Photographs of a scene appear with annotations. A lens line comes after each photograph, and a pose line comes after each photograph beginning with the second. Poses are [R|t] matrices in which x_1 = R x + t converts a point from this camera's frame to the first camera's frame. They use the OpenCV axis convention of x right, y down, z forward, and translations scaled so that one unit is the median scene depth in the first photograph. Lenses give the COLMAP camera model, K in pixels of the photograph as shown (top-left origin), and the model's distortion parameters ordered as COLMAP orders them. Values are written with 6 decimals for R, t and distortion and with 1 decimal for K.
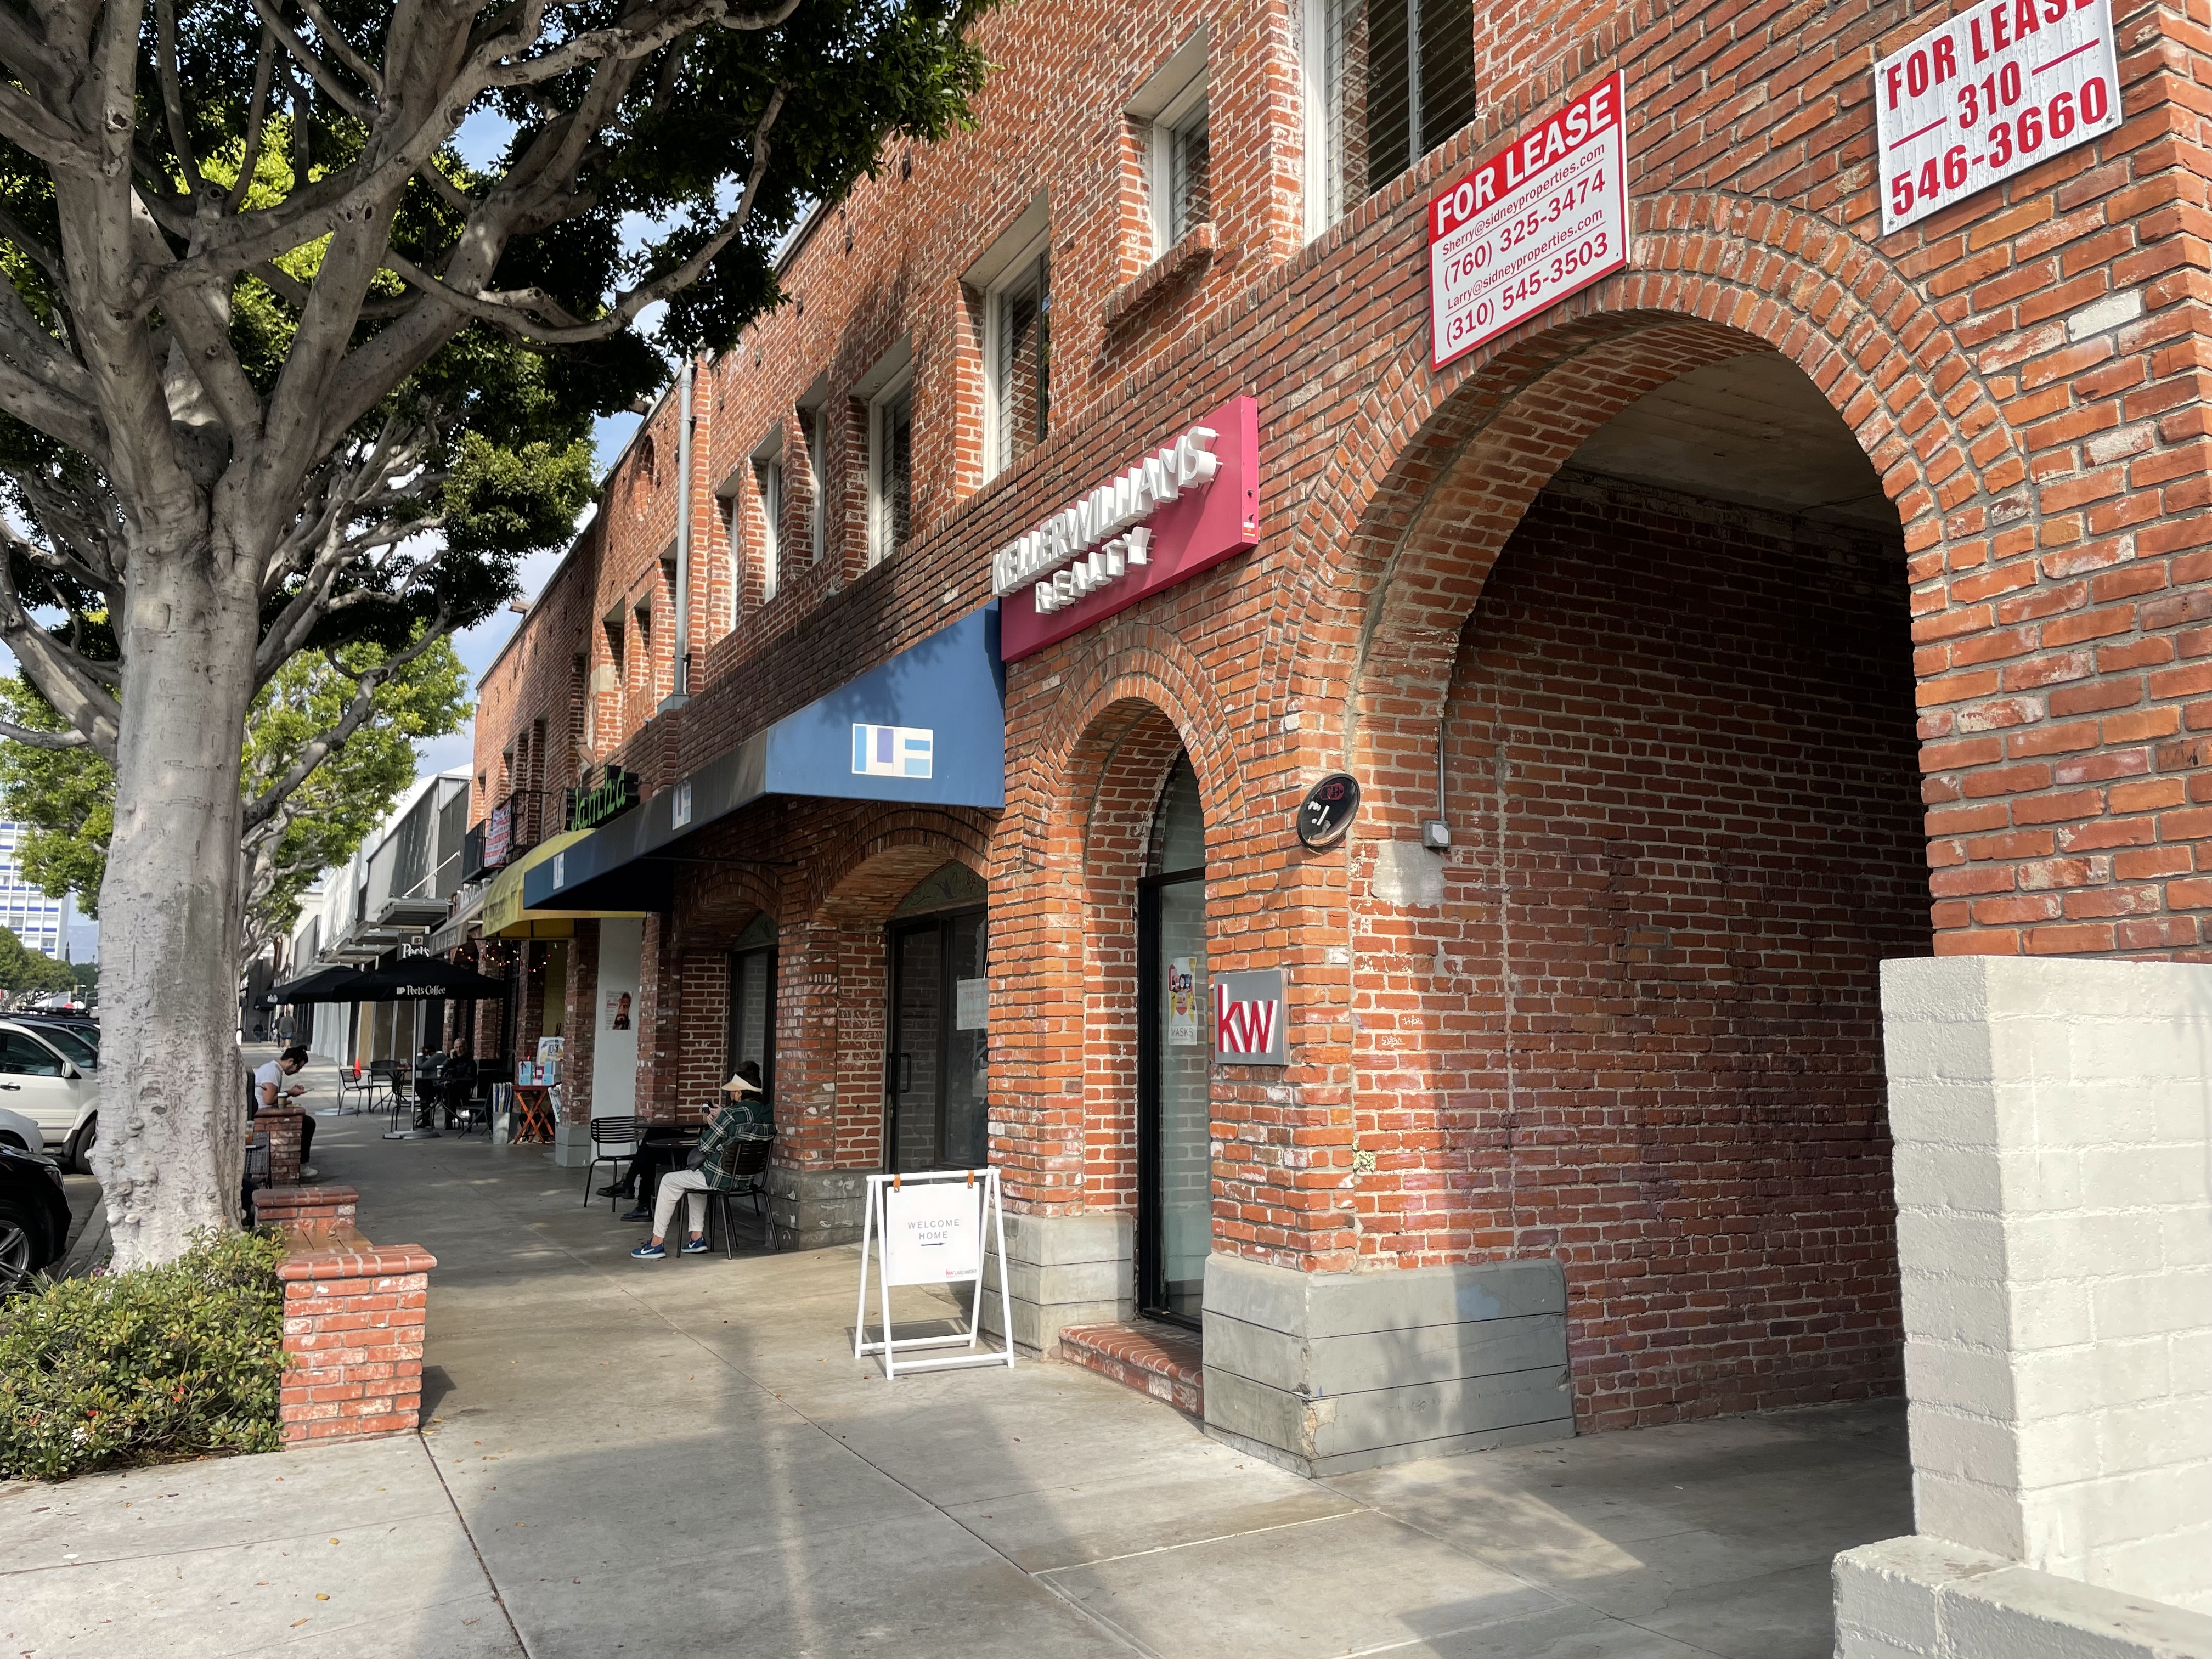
lens RADIAL K [[1680.8, 0, 1107.6], [0, 1680.8, 830.4], [0, 0, 1]] dist [-0.008855, -0.009891]
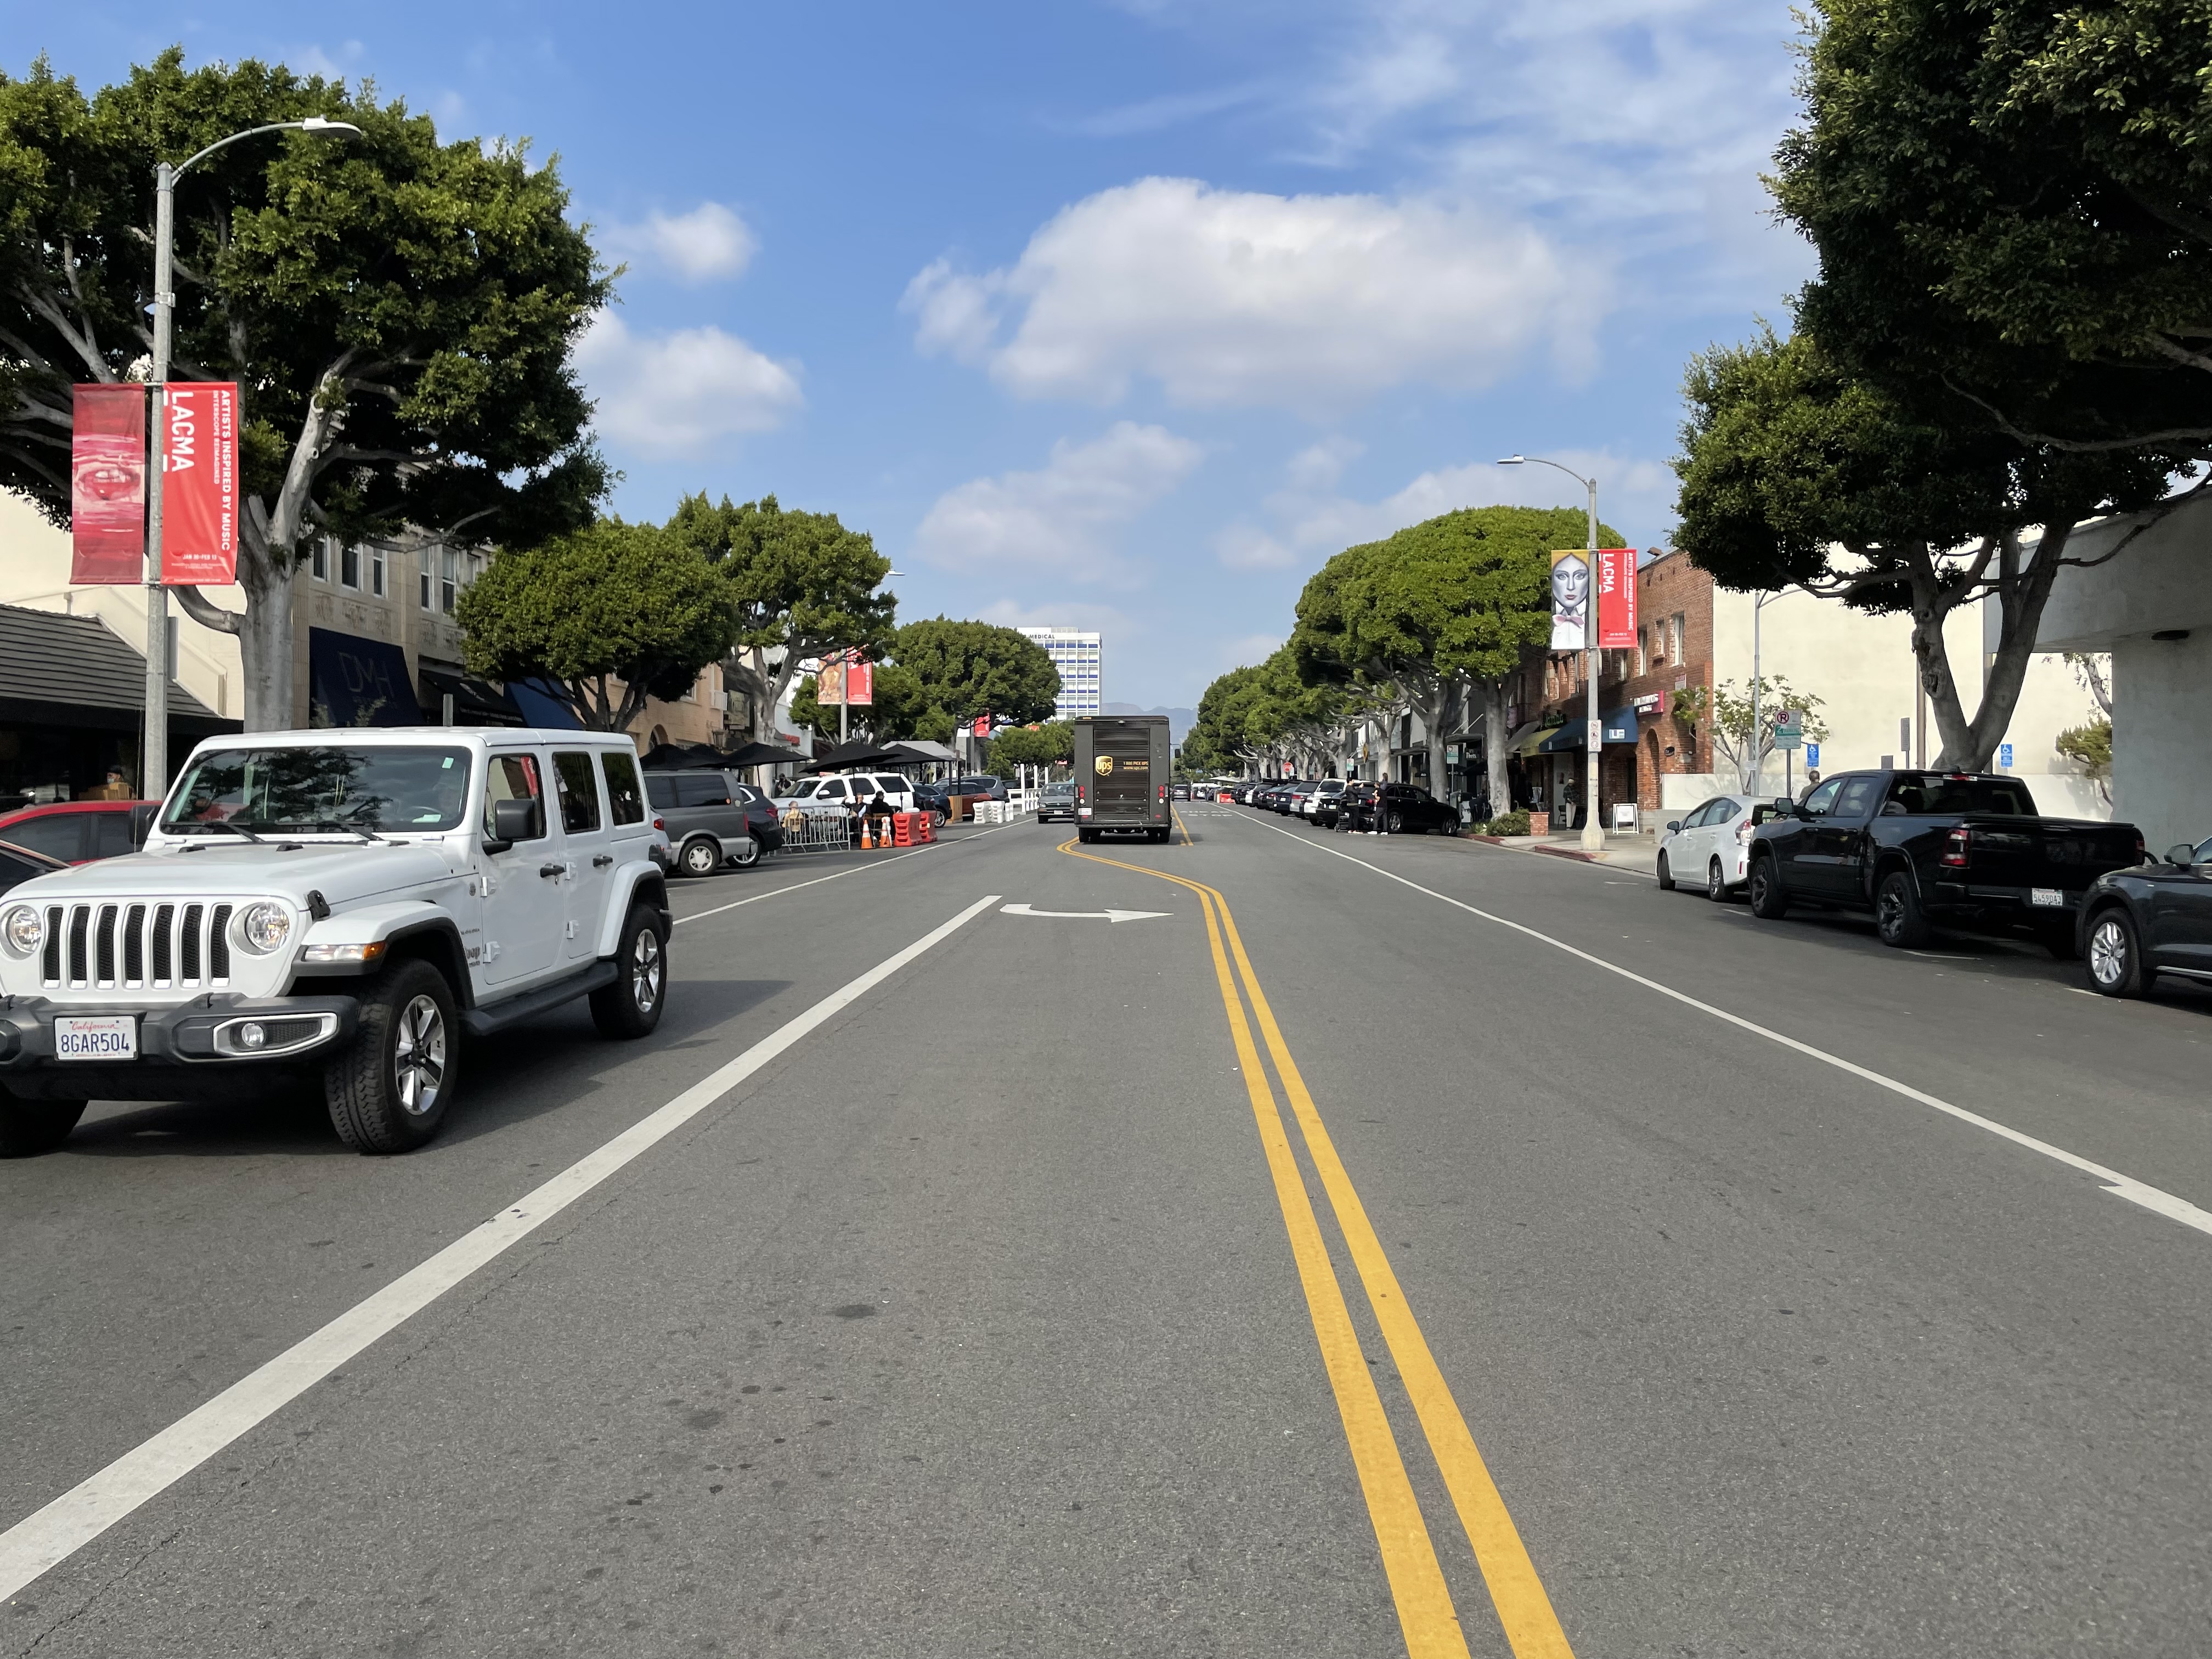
lens RADIAL K [[1680.8, 0, 1106.2], [0, 1680.8, 821.5], [0, 0, 1]] dist [-0.008855, -0.009891]
pose [[0.870697, 0.001923, -0.491817, 1.618270], [0.064022, 0.991040, 0.117218, -0.737958], [0.487636, -0.133549, 0.862772, -6.689725]]
